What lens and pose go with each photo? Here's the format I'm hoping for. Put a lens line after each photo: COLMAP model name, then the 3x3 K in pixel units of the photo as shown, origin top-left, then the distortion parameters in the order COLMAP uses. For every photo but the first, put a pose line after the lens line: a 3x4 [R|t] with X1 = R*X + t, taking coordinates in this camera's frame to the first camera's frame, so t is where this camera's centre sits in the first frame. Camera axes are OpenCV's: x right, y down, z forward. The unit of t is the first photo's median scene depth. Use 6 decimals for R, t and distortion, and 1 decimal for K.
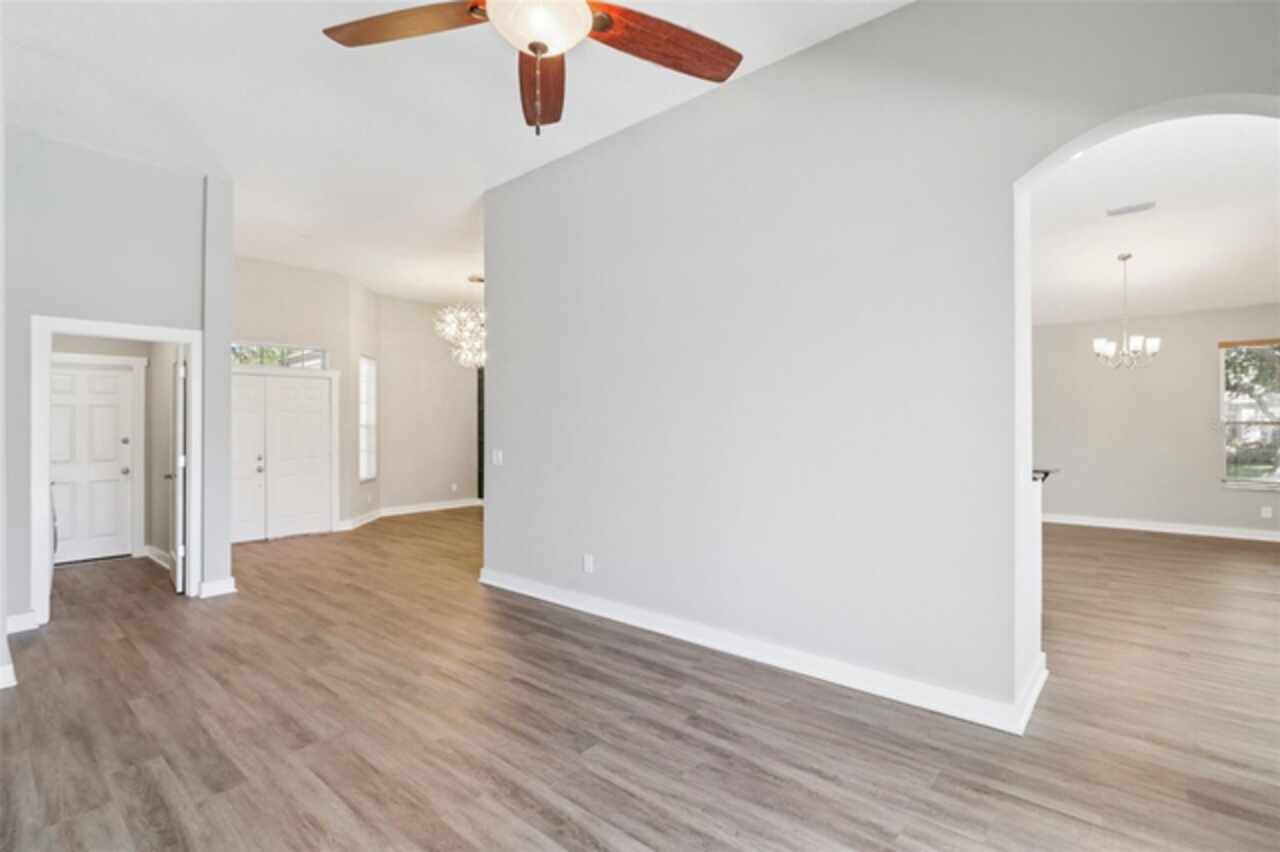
lens RADIAL K [[586.7, 0, 629.0], [0, 586.7, 423.5], [0, 0, 1]] dist [-0.008974, 0.000205]
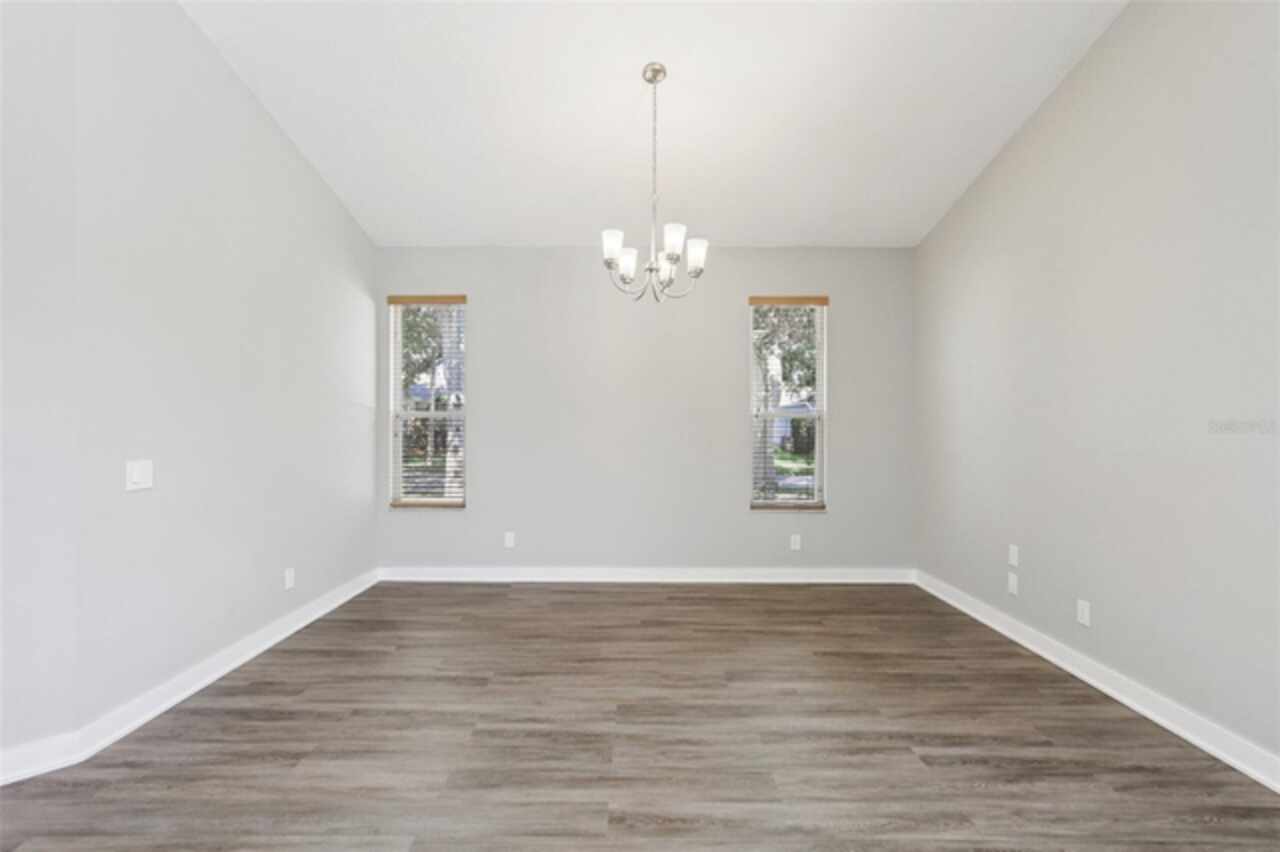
lens RADIAL K [[586.7, 0, 629.0], [0, 586.7, 423.5], [0, 0, 1]] dist [-0.008974, 0.000205]
pose [[0.753496, 0.007847, 0.657406, 0.512227], [-0.007819, 0.999965, -0.002975, 0.012897], [-0.657406, -0.002899, 0.753531, 0.641179]]
